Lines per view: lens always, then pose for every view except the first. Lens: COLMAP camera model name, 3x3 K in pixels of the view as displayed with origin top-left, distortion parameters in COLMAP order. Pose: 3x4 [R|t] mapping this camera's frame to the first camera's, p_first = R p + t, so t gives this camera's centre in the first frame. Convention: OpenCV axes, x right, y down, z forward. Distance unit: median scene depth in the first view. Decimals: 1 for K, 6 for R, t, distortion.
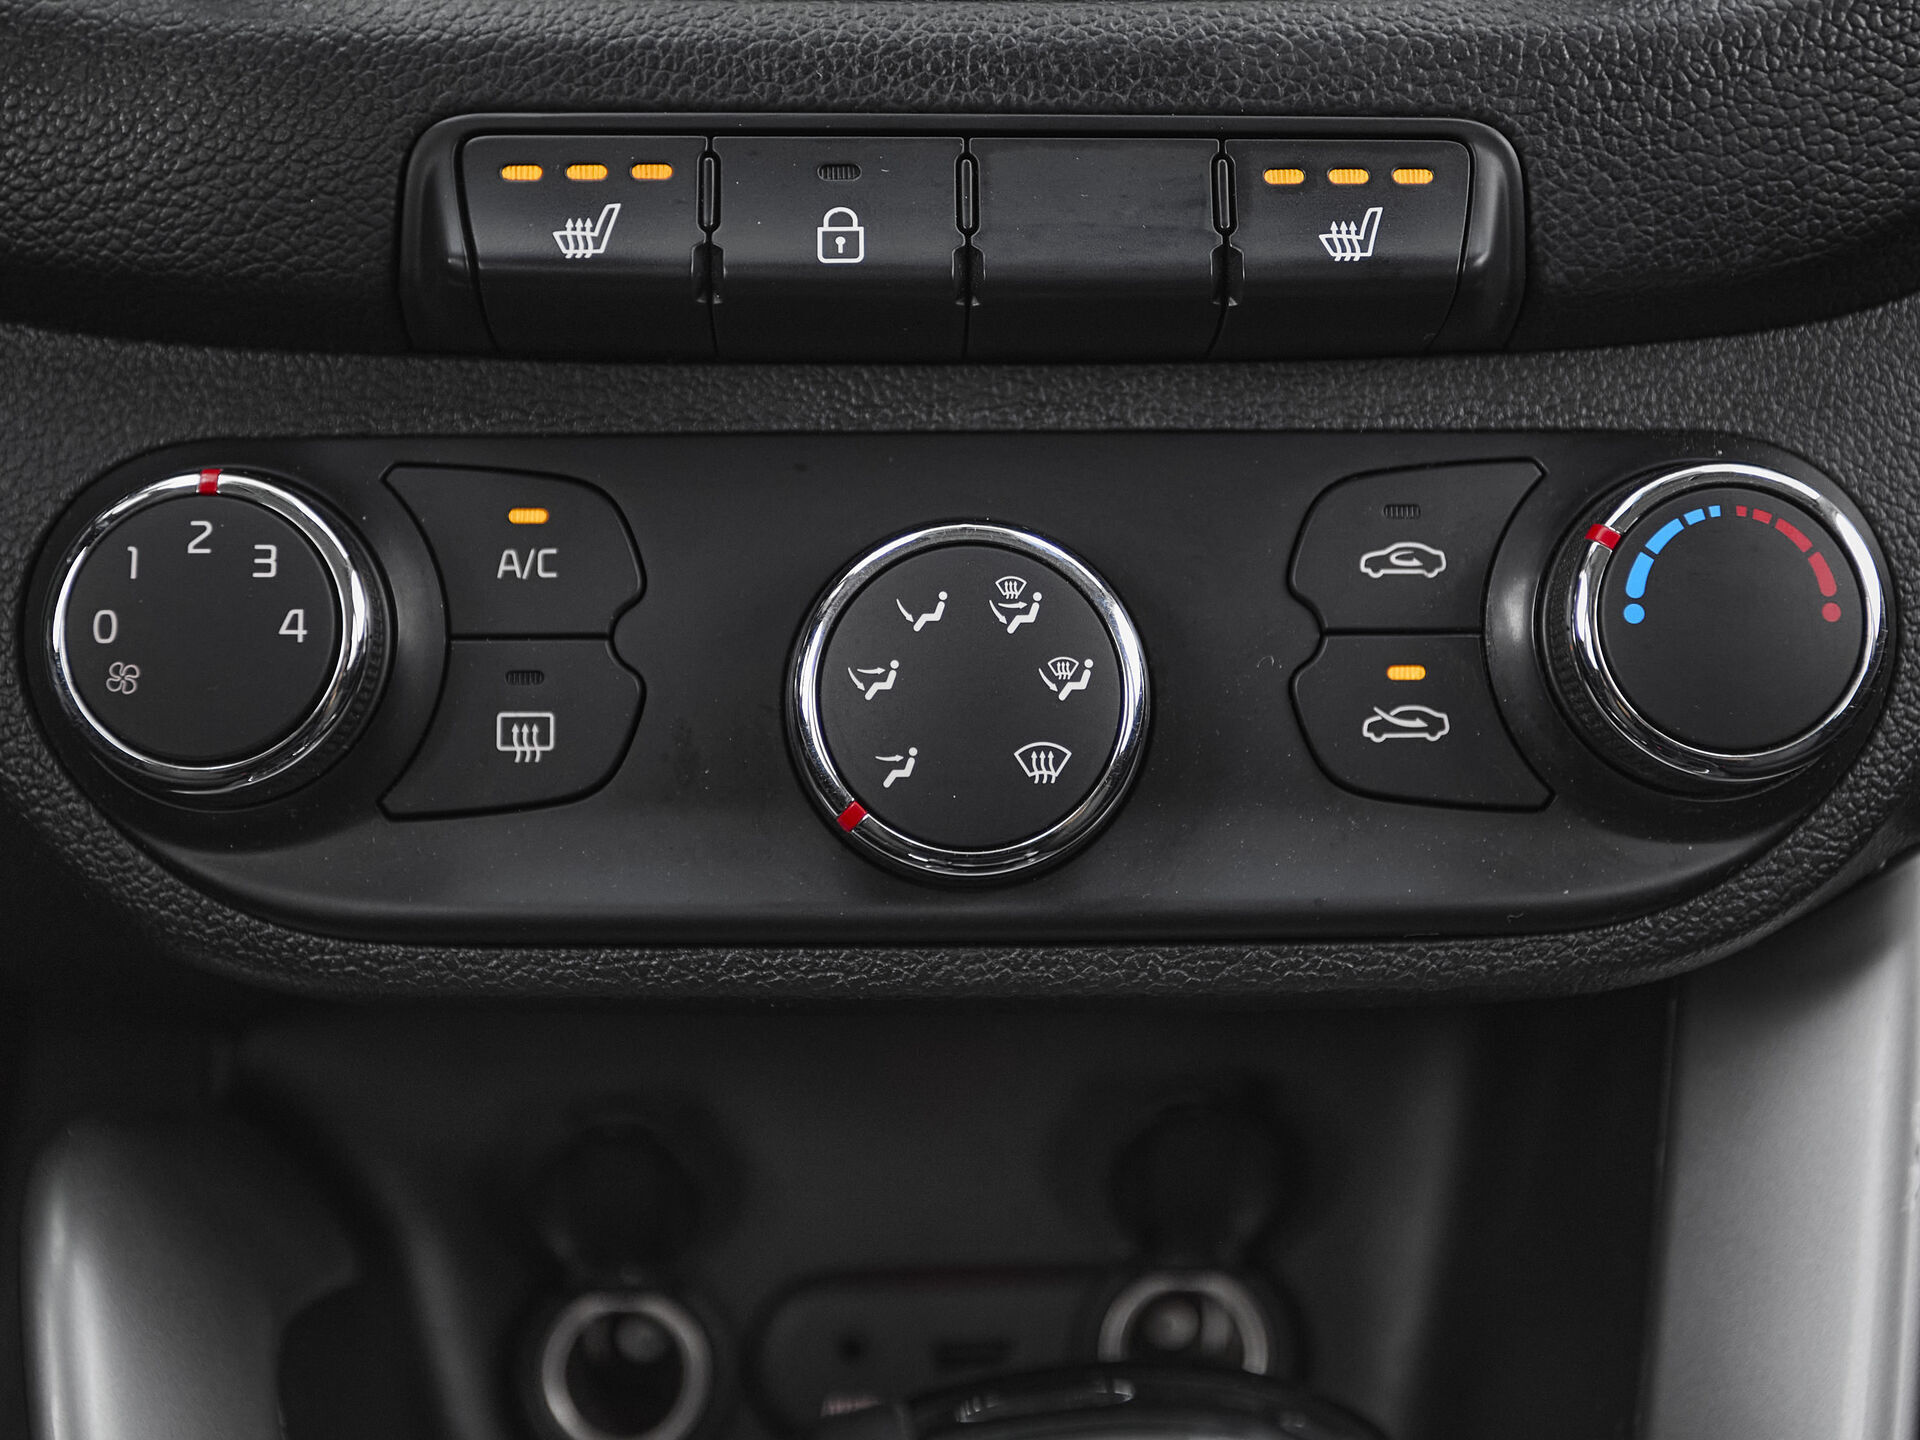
lens RADIAL K [[3016.8, 0, 915.9], [0, 3016.8, 496.8], [0, 0, 1]] dist [0.016749, 0.115639]
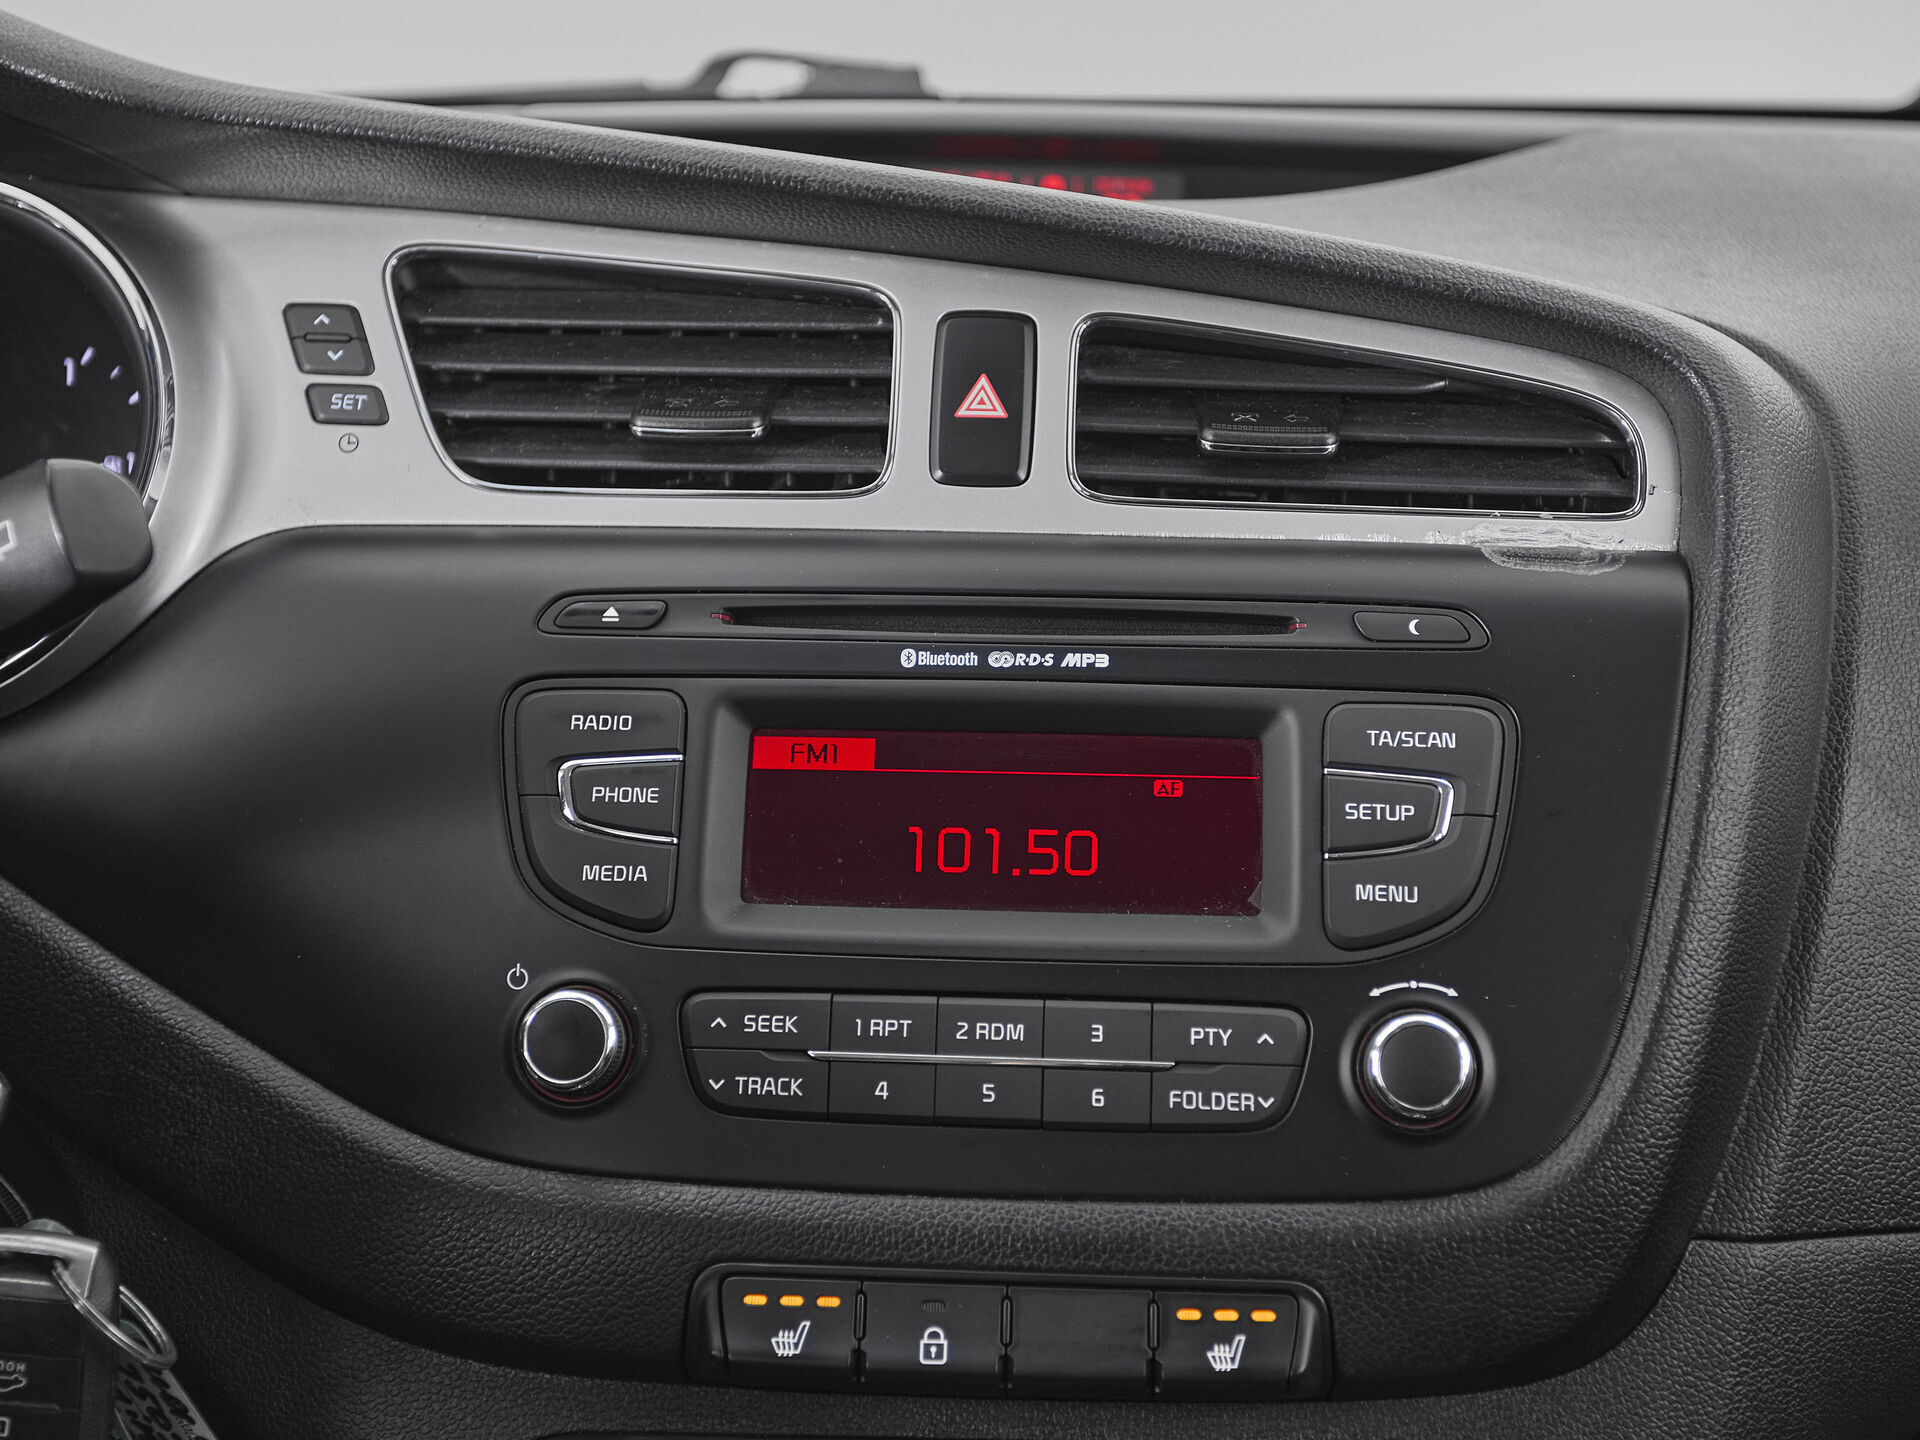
lens RADIAL K [[2632.3, 0, 960.0], [0, 2632.3, 720.0], [0, 0, 1]] dist [0.004563, 0.101788]
pose [[0.997330, 0.014742, -0.071525, 0.093229], [-0.019787, 0.997326, -0.070346, -0.337090], [0.070297, 0.071574, 0.994955, -0.543313]]
